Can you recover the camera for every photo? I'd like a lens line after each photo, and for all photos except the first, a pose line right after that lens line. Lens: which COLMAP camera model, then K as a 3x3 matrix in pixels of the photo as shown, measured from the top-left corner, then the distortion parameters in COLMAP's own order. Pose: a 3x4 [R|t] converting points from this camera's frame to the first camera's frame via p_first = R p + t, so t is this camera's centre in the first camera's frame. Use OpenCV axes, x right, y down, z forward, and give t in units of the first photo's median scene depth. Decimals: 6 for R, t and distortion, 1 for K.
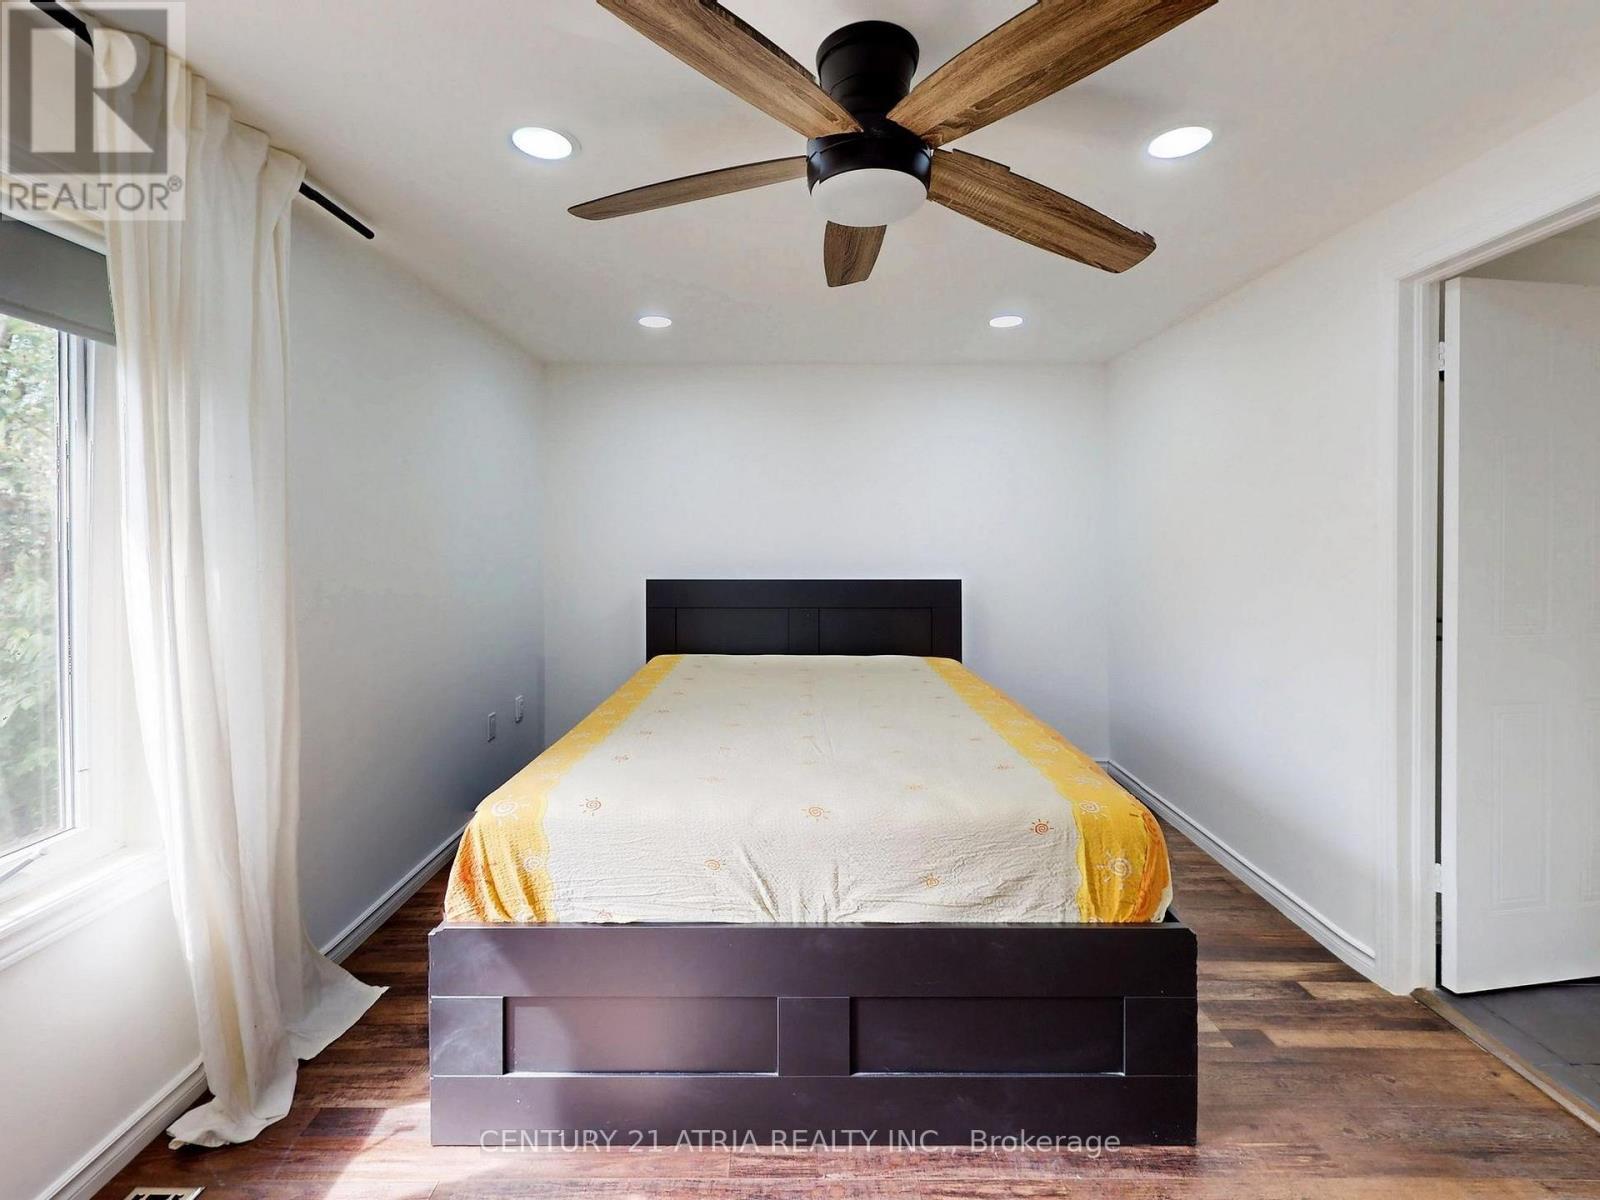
lens RADIAL K [[678.8, 0, 826.9], [0, 678.8, 533.8], [0, 0, 1]] dist [0.000041, -0.000279]
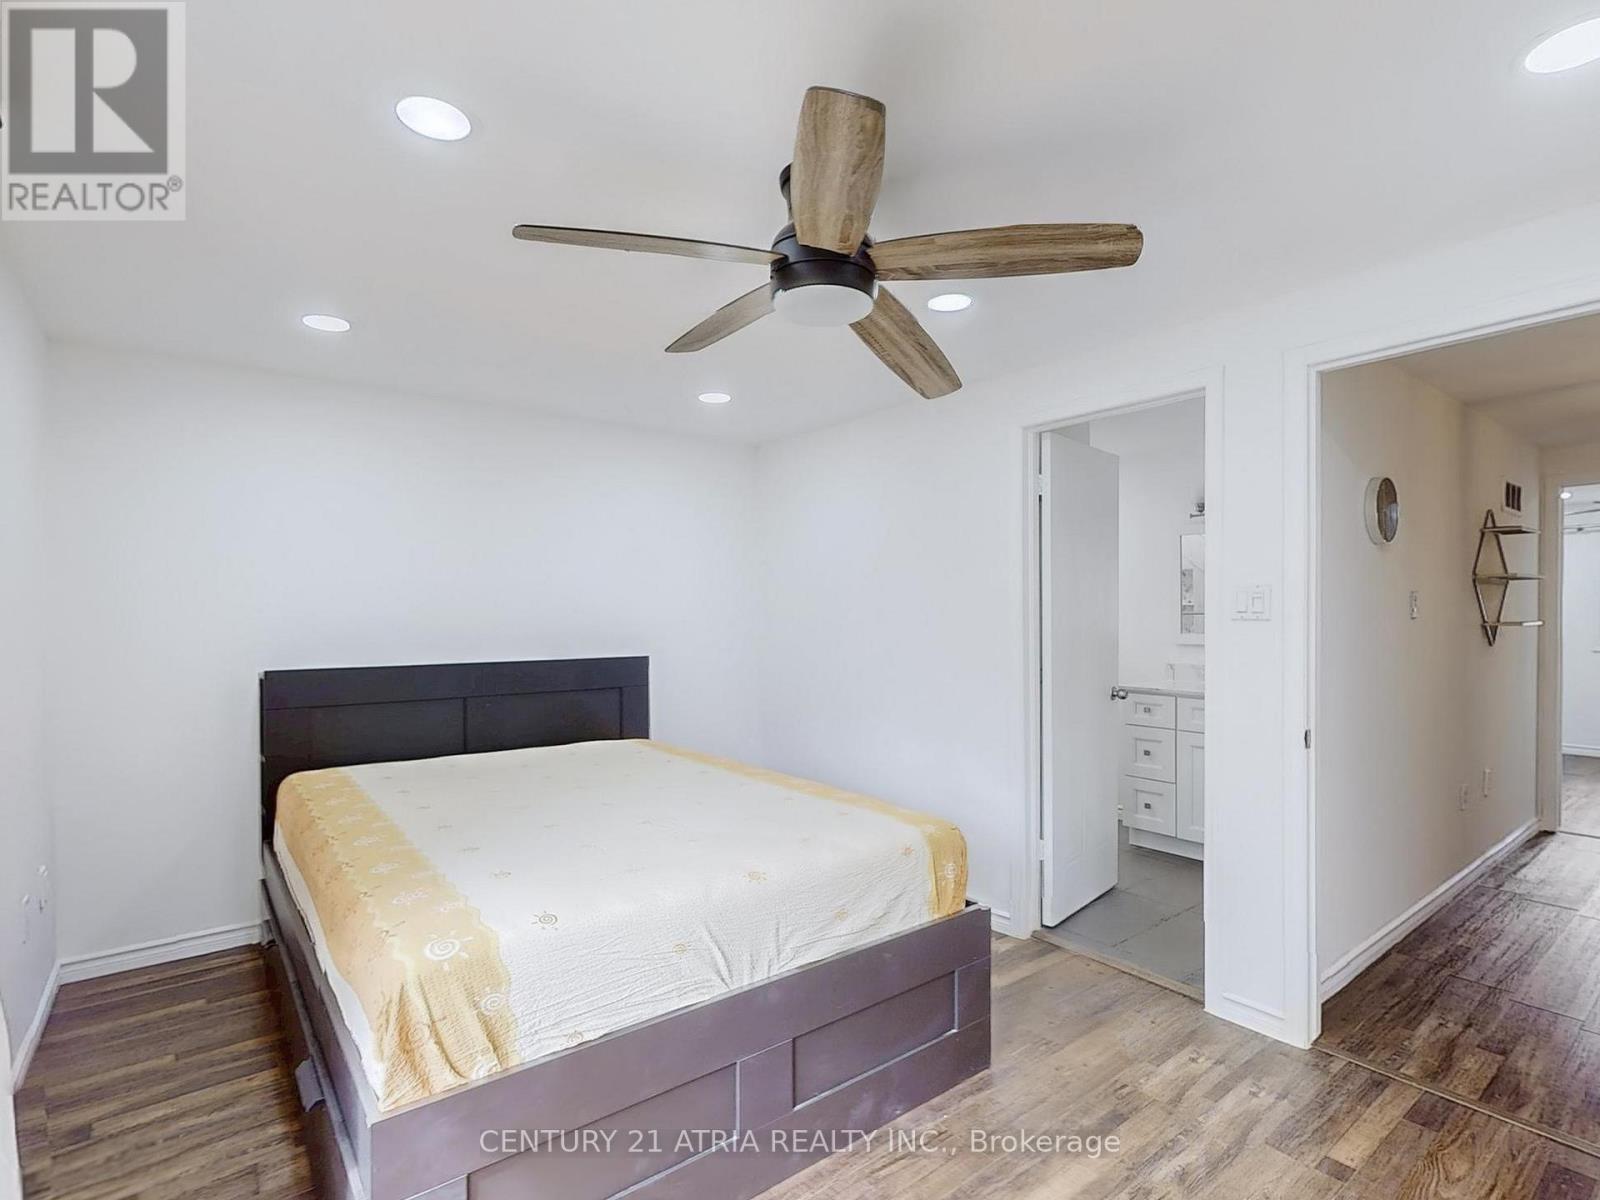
lens RADIAL K [[777.6, 0, 798.4], [0, 777.6, 607.5], [0, 0, 1]] dist [0.001560, 0.000454]
pose [[0.794163, 0.003409, 0.607695, -0.693980], [-0.003435, 0.999993, -0.001121, -0.000166], [-0.607695, -0.001197, 0.794170, 0.013594]]
